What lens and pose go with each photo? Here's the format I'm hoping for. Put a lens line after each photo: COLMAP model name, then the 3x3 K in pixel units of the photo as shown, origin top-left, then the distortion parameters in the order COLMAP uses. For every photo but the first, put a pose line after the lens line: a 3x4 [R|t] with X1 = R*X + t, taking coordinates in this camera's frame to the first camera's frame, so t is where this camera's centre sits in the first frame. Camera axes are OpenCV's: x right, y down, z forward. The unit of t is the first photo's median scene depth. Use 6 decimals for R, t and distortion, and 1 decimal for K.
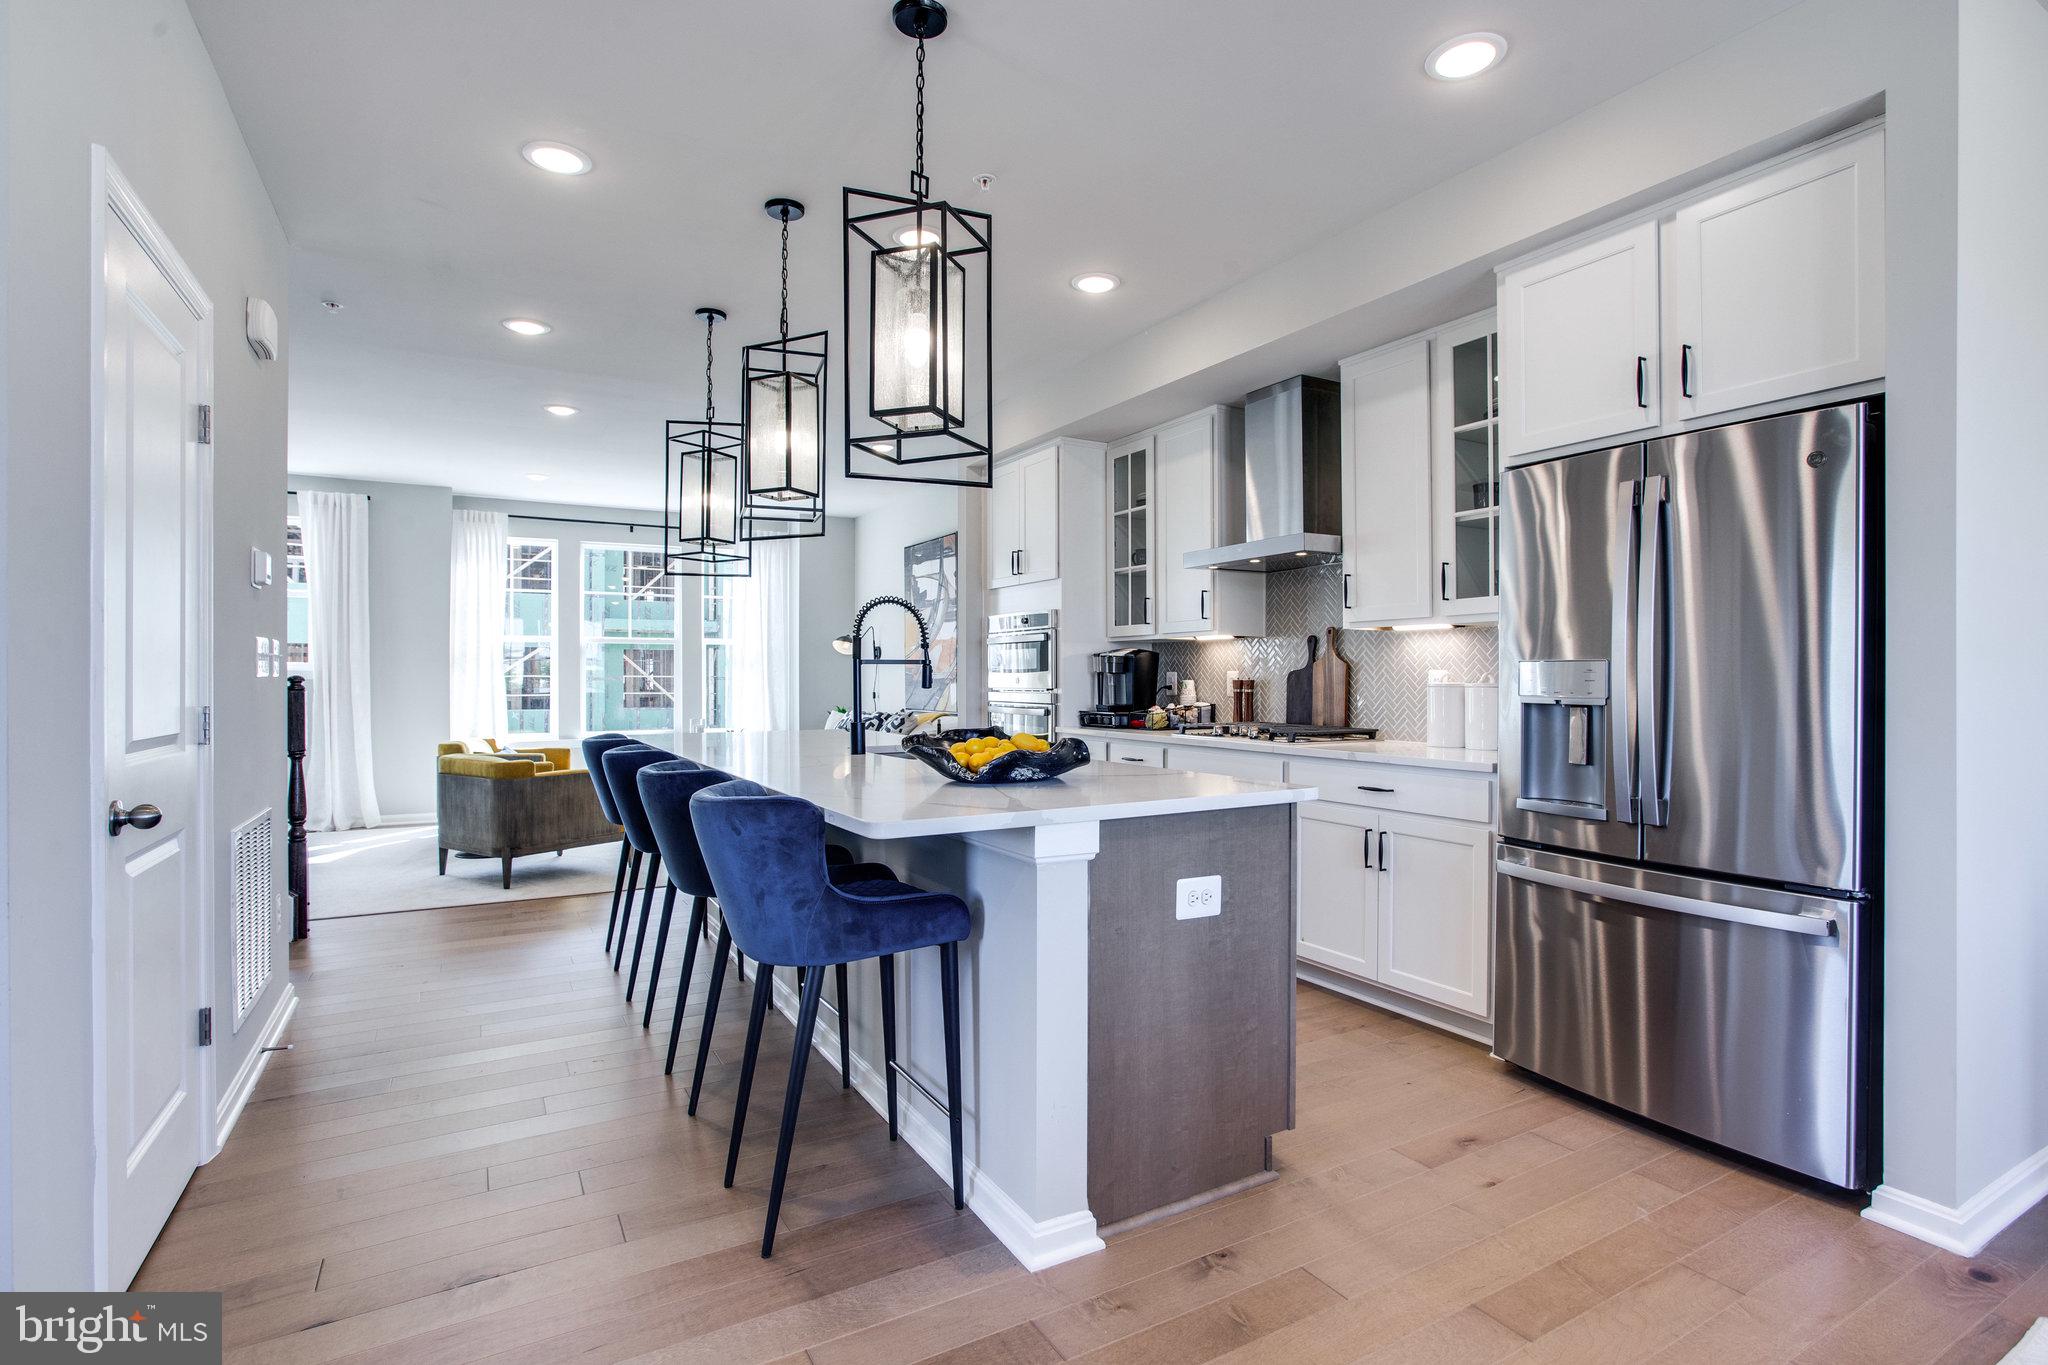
lens RADIAL K [[985.1, 0, 1012.7], [0, 985.1, 675.4], [0, 0, 1]] dist [-0.040644, 0.013817]
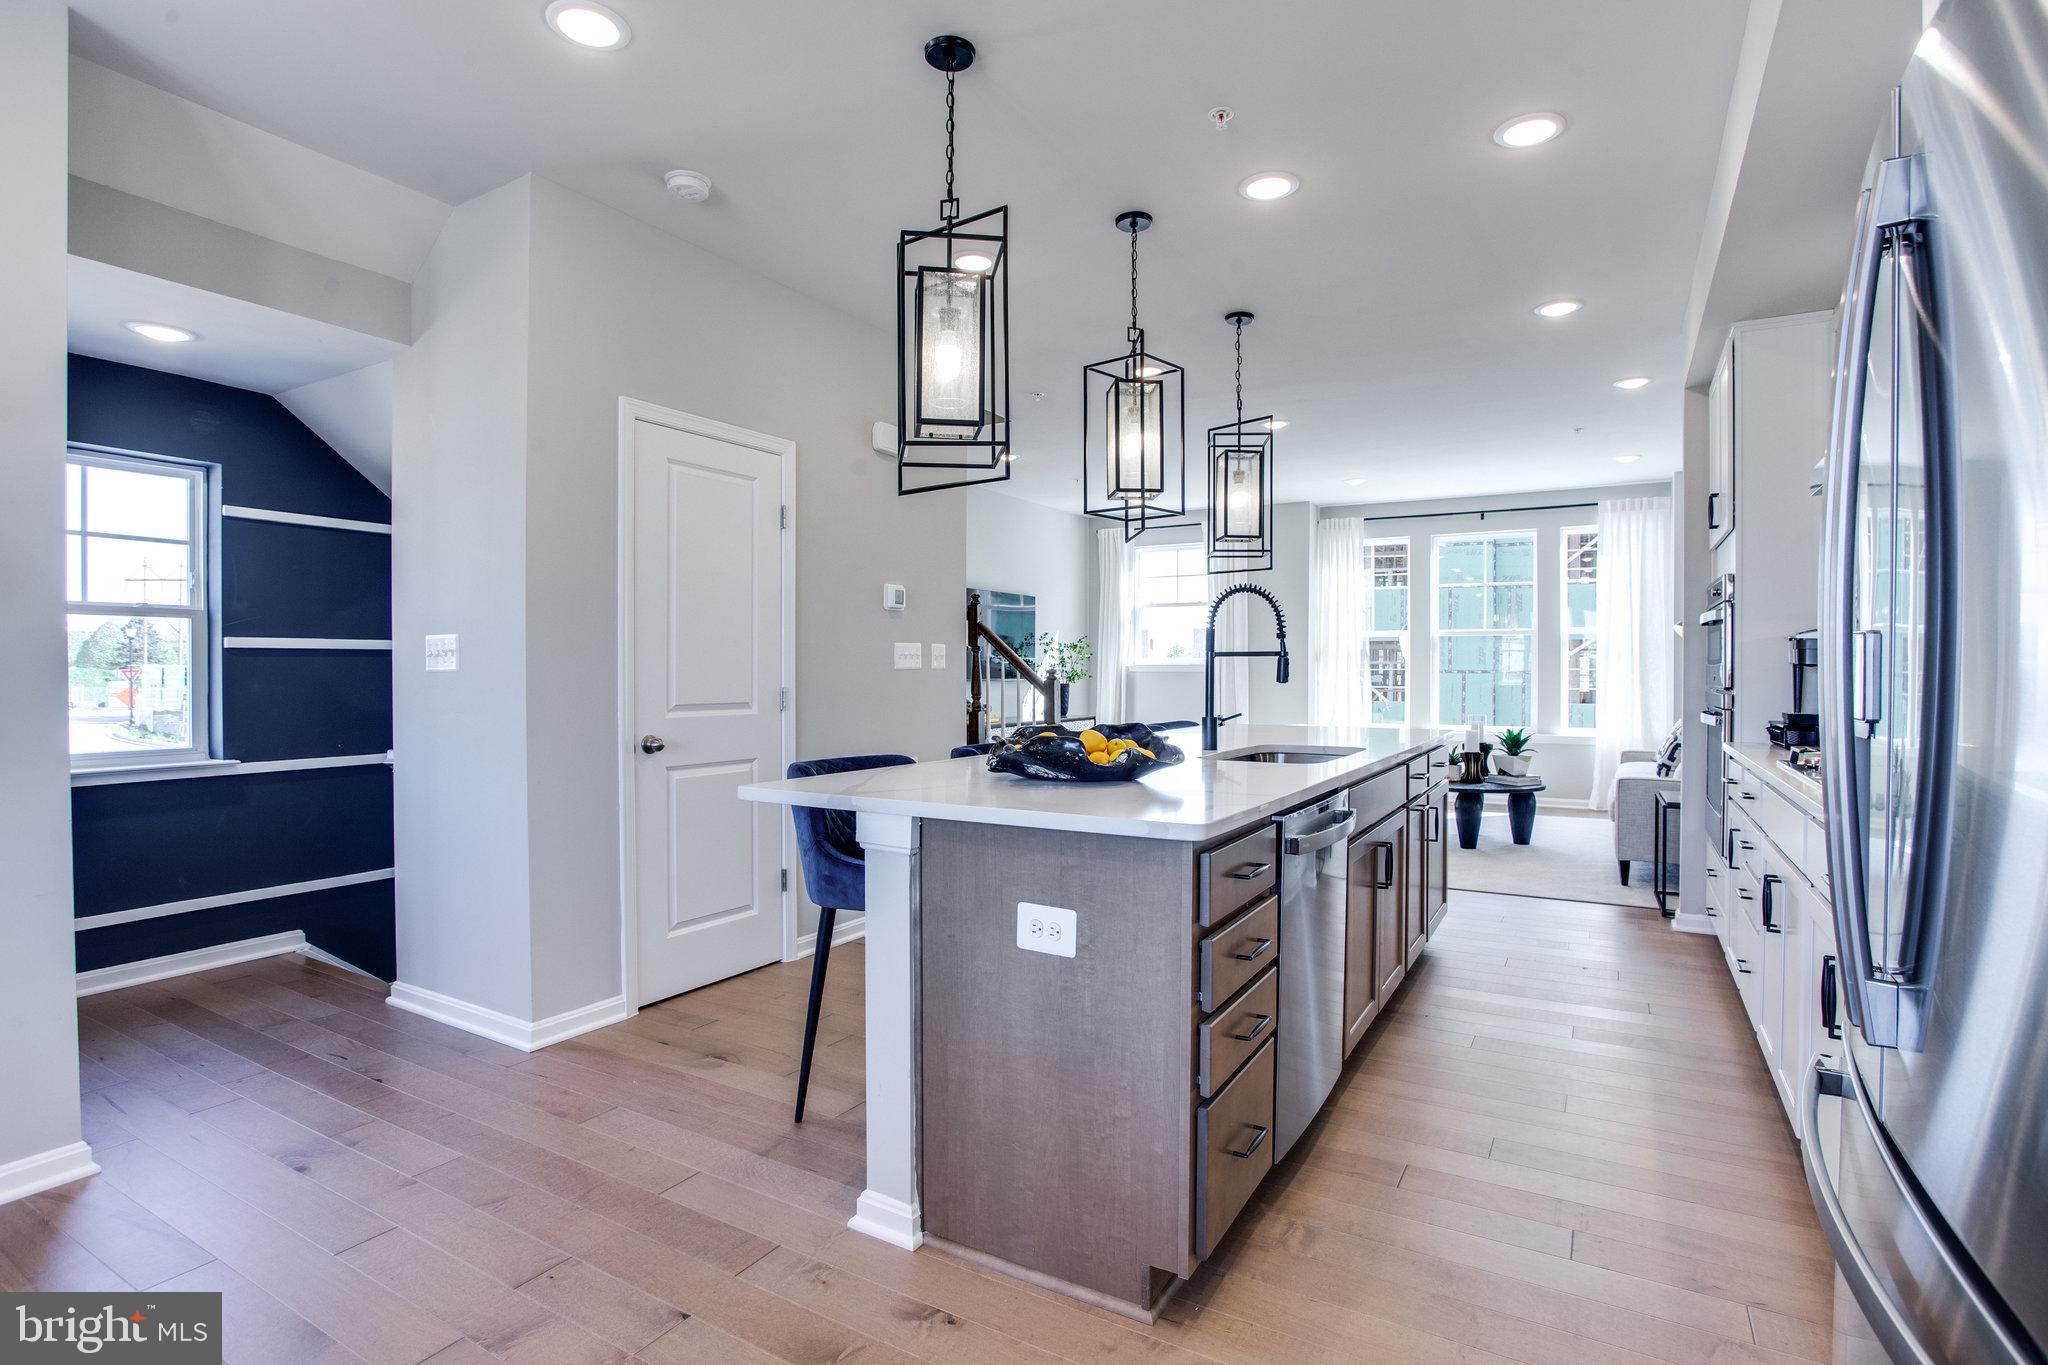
lens RADIAL K [[985.1, 0, 1030.5], [0, 985.1, 677.2], [0, 0, 1]] dist [-0.040644, 0.013817]
pose [[0.511364, 0.009084, -0.859316, 0.878400], [-0.000874, 0.999949, 0.010051, -0.001590], [0.859364, -0.004389, 0.511346, 0.530526]]
